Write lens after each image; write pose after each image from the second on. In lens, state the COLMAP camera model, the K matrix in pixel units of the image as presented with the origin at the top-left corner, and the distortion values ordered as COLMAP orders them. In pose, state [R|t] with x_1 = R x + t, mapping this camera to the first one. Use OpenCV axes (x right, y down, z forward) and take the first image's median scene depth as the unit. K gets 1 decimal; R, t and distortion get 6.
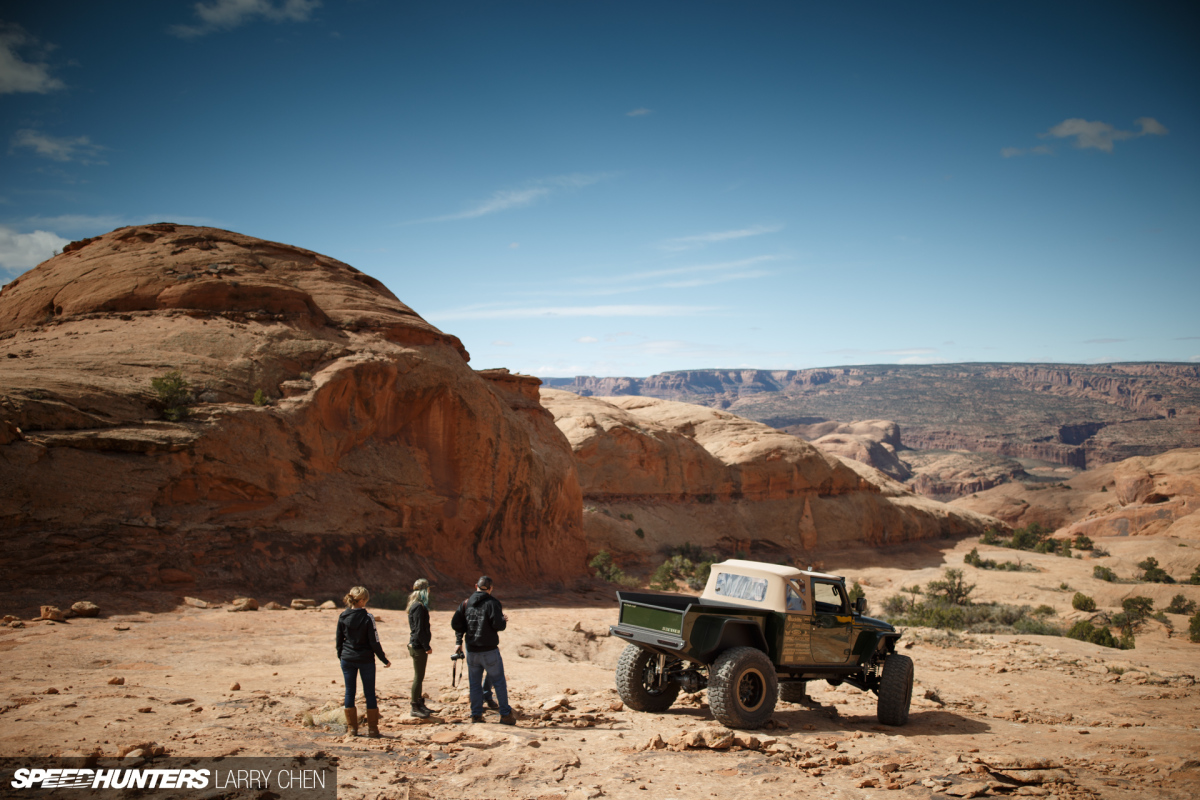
lens RADIAL K [[1190.4, 0, 599.2], [0, 1190.4, 383.7], [0, 0, 1]] dist [0.006463, -0.019407]
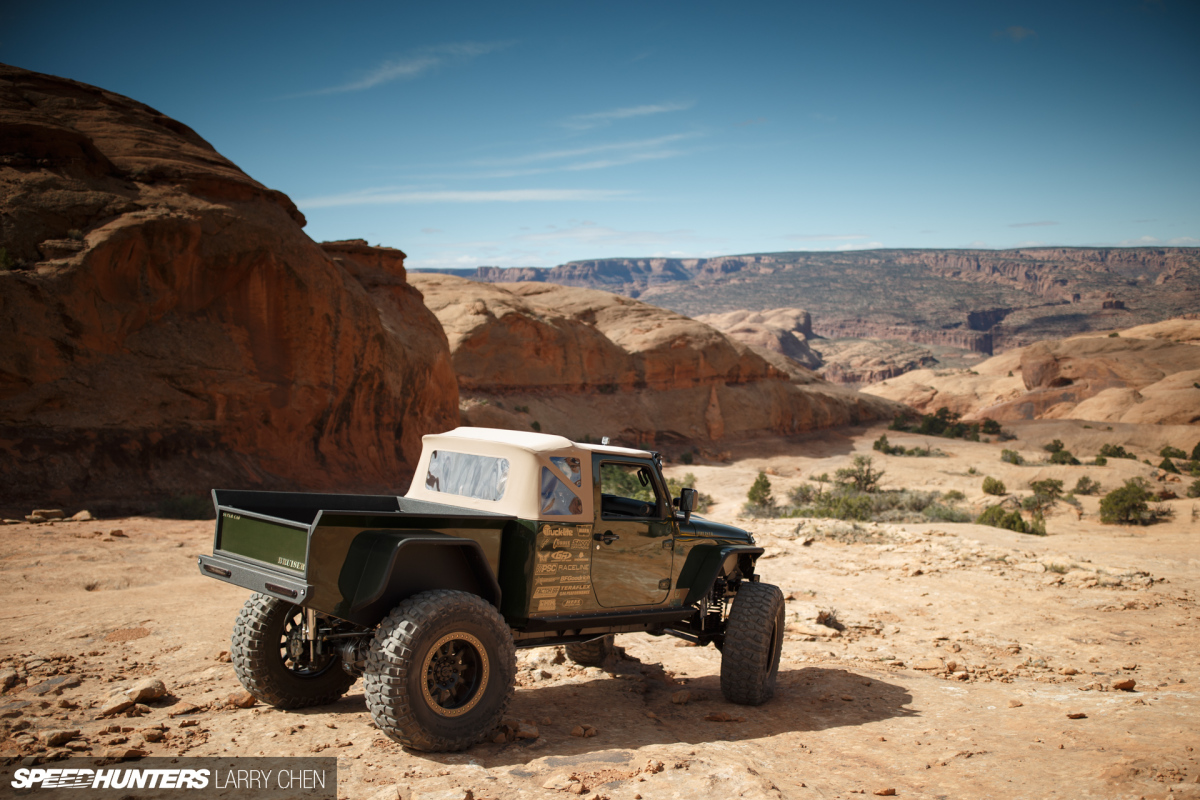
lens RADIAL K [[1231.5, 0, 630.6], [0, 1231.5, 398.0], [0, 0, 1]] dist [0.008606, -0.005738]
pose [[0.994718, -0.020251, 0.100628, 0.029777], [0.010066, 0.994865, 0.100707, 0.017463], [-0.102150, -0.099162, 0.989814, 0.095950]]
